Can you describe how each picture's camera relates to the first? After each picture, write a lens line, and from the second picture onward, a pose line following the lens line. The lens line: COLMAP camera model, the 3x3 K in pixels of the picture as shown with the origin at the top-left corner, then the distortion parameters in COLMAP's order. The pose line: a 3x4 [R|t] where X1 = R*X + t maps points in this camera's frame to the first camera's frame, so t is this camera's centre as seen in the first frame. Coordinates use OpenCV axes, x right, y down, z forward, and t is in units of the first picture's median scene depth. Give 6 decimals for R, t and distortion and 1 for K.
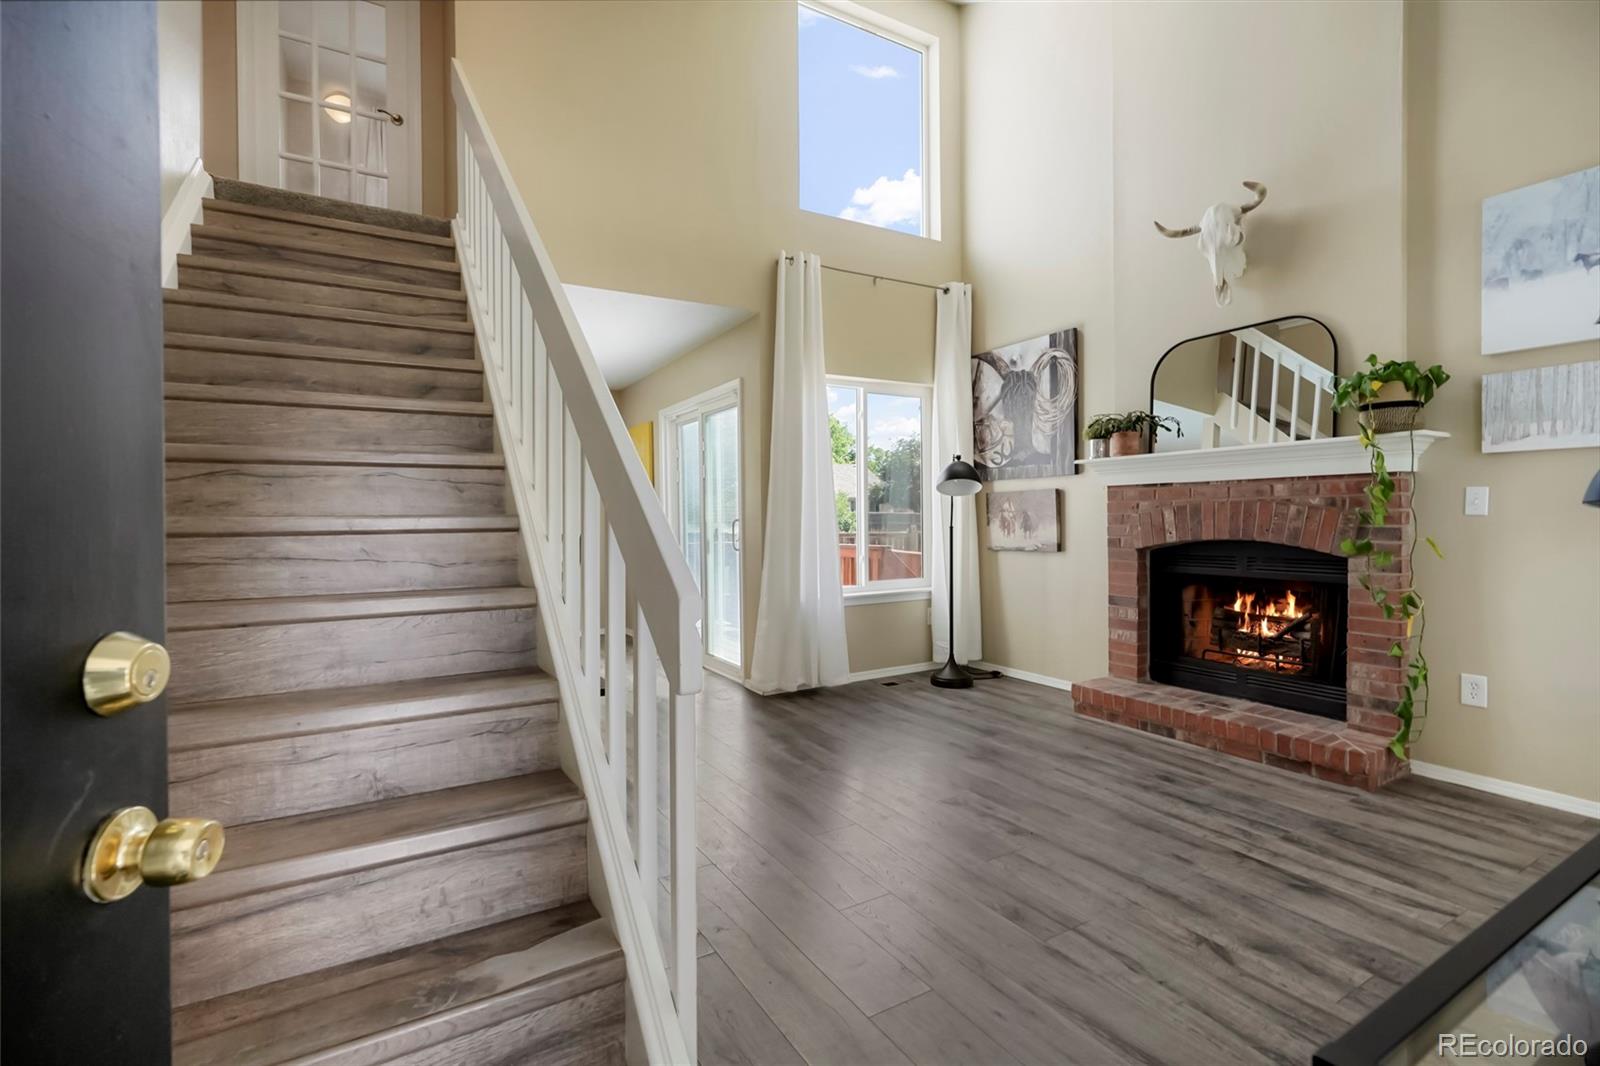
lens RADIAL K [[725.8, 0, 800.0], [0, 725.8, 533.0], [0, 0, 1]] dist [-0.002826, 0.001413]
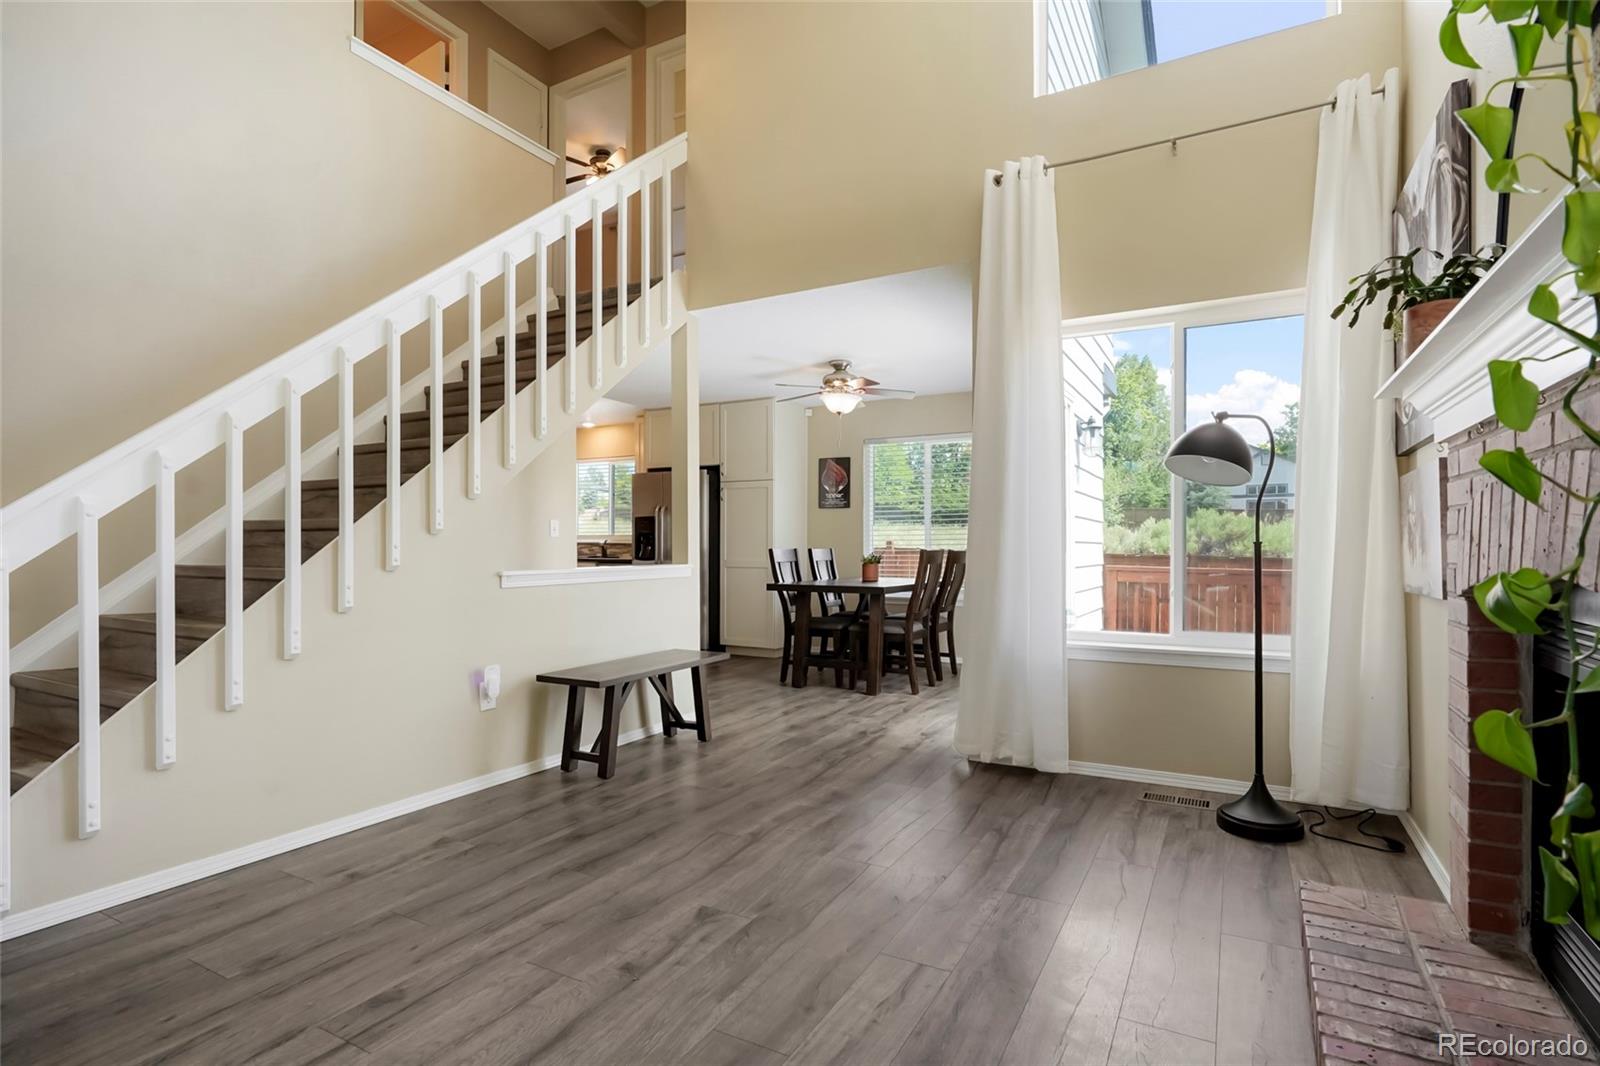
lens RADIAL K [[797.2, 0, 805.0], [0, 797.2, 550.7], [0, 0, 1]] dist [0.001473, 0.000344]
pose [[0.513011, 0.012906, -0.858285, 0.726518], [-0.022452, 0.999747, 0.001614, 0.005981], [0.858088, 0.018442, 0.513171, 0.523671]]
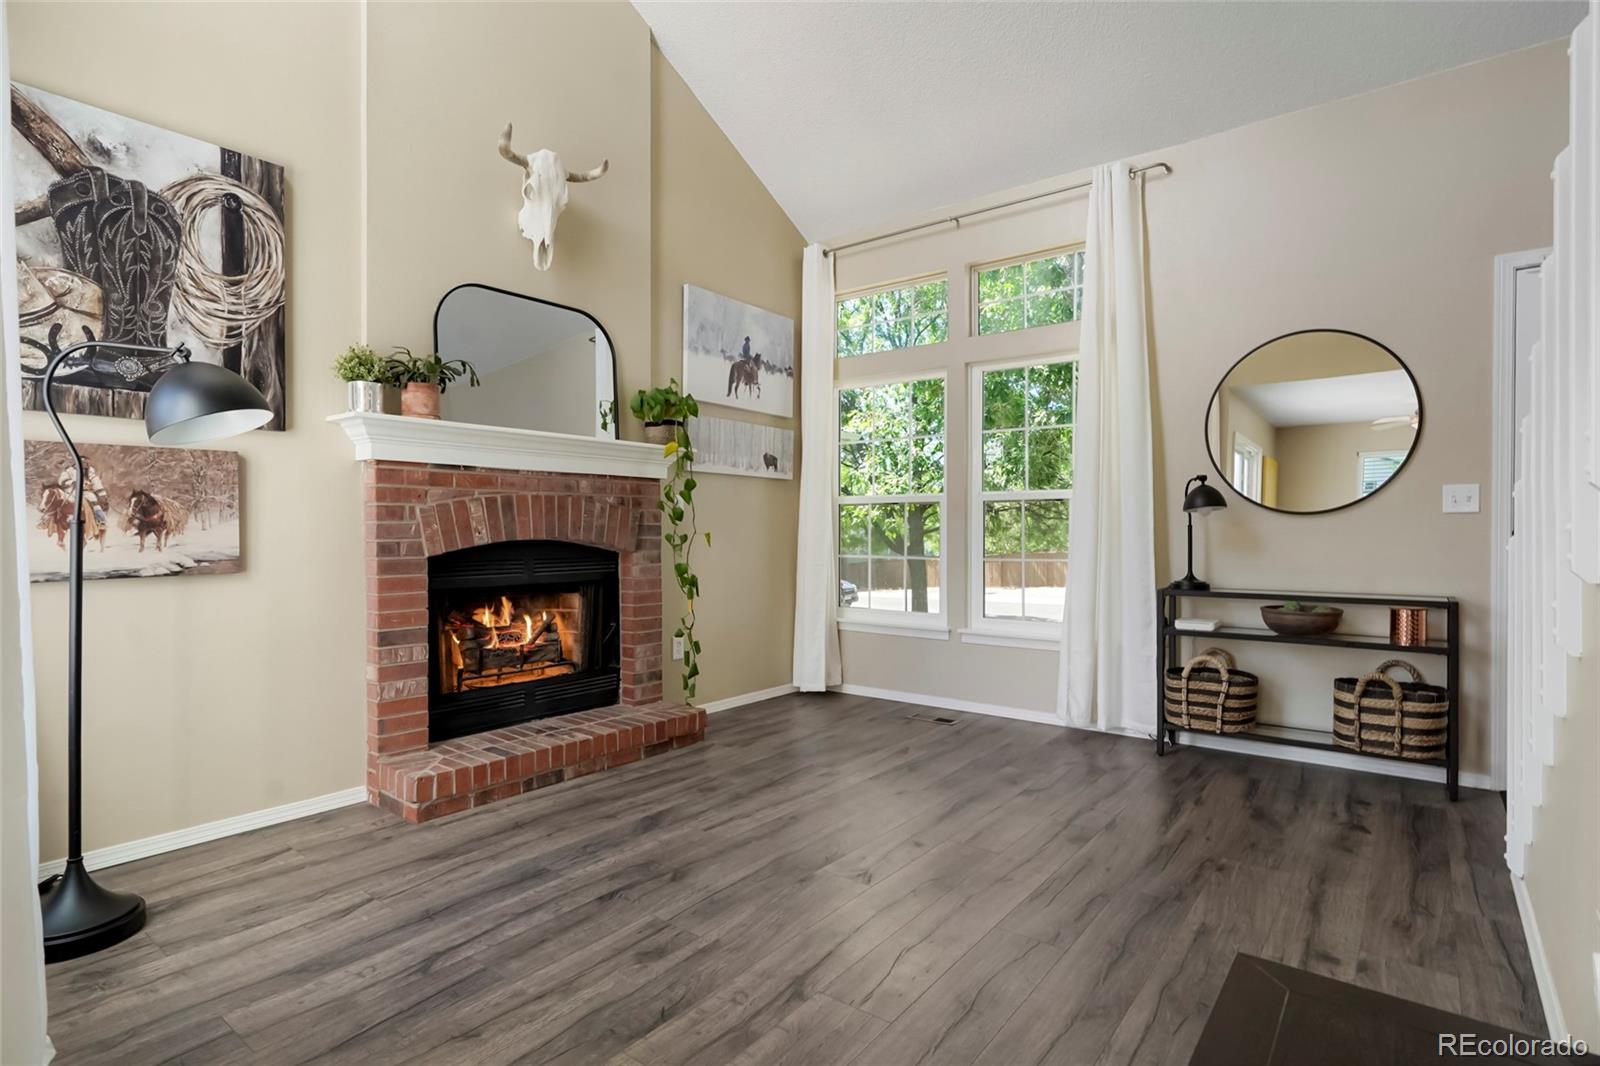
lens RADIAL K [[814.4, 0, 799.8], [0, 814.4, 542.6], [0, 0, 1]] dist [-0.001890, -0.000687]
pose [[-0.374247, -0.005891, 0.927310, -0.429106], [0.021771, 0.999648, 0.015137, 0.005348], [-0.927073, 0.025853, -0.373987, 1.067439]]
